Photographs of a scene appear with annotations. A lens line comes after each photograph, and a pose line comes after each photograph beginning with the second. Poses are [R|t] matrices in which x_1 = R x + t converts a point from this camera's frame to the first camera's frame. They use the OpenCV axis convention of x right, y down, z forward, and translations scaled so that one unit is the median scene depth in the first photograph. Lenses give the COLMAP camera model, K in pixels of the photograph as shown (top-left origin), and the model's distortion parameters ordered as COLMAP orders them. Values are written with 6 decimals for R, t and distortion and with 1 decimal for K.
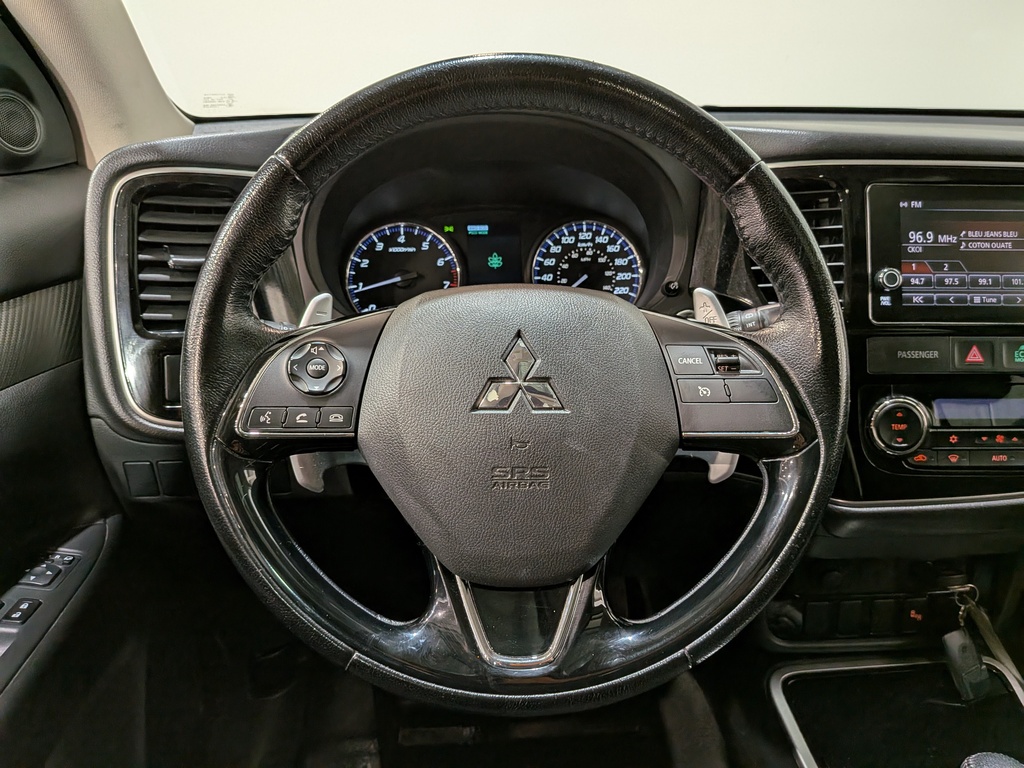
lens RADIAL K [[729.2, 0, 524.5], [0, 729.2, 380.5], [0, 0, 1]] dist [0.067320, -0.114808]
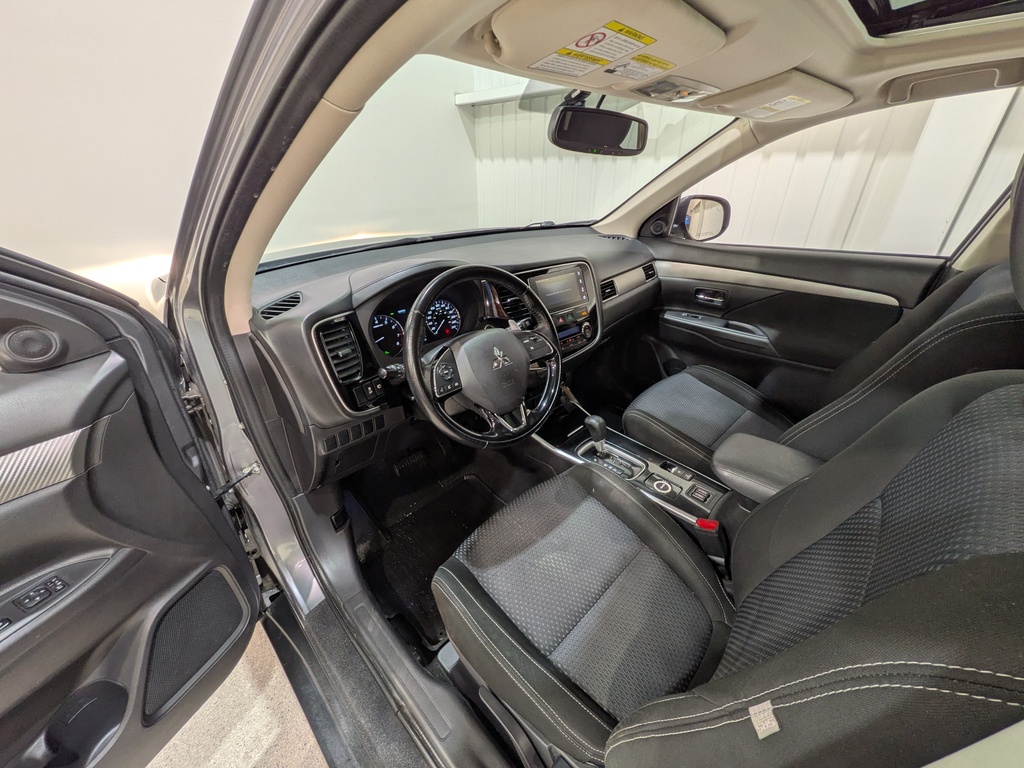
lens RADIAL K [[396.1, 0, 512.0], [0, 396.1, 384.0], [0, 0, 1]] dist [0.000244, 0.000013]
pose [[0.758690, -0.314623, 0.570440, -0.822006], [0.242812, 0.949119, 0.200540, -0.189200], [-0.604510, -0.013638, 0.796481, -0.453377]]
